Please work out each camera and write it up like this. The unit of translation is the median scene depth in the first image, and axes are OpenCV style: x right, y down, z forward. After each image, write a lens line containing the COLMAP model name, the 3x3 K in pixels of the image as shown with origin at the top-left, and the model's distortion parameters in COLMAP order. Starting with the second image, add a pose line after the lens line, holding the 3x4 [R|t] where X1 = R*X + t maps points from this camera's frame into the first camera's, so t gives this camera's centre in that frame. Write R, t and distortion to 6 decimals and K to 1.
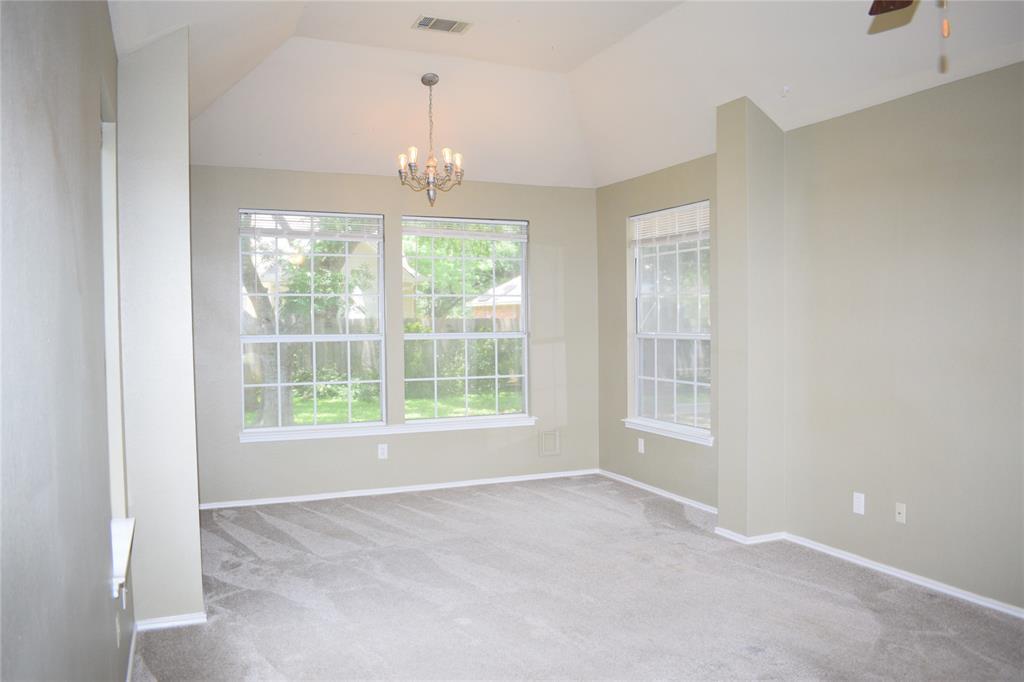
lens RADIAL K [[794.9, 0, 520.2], [0, 794.9, 342.2], [0, 0, 1]] dist [-0.092926, 0.001270]
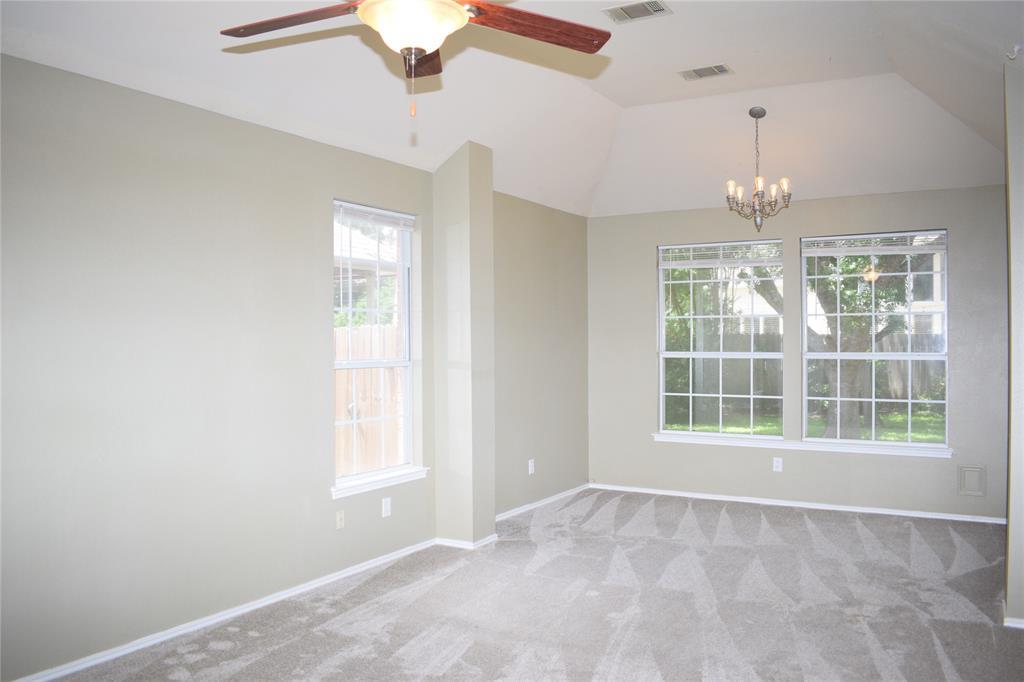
lens RADIAL K [[794.9, 0, 520.2], [0, 794.9, 342.2], [0, 0, 1]] dist [-0.092926, 0.001270]
pose [[0.579915, 0.006263, -0.814653, 0.563570], [-0.020870, 0.999756, -0.007171, -0.011126], [0.814410, 0.021160, 0.579905, 0.138002]]
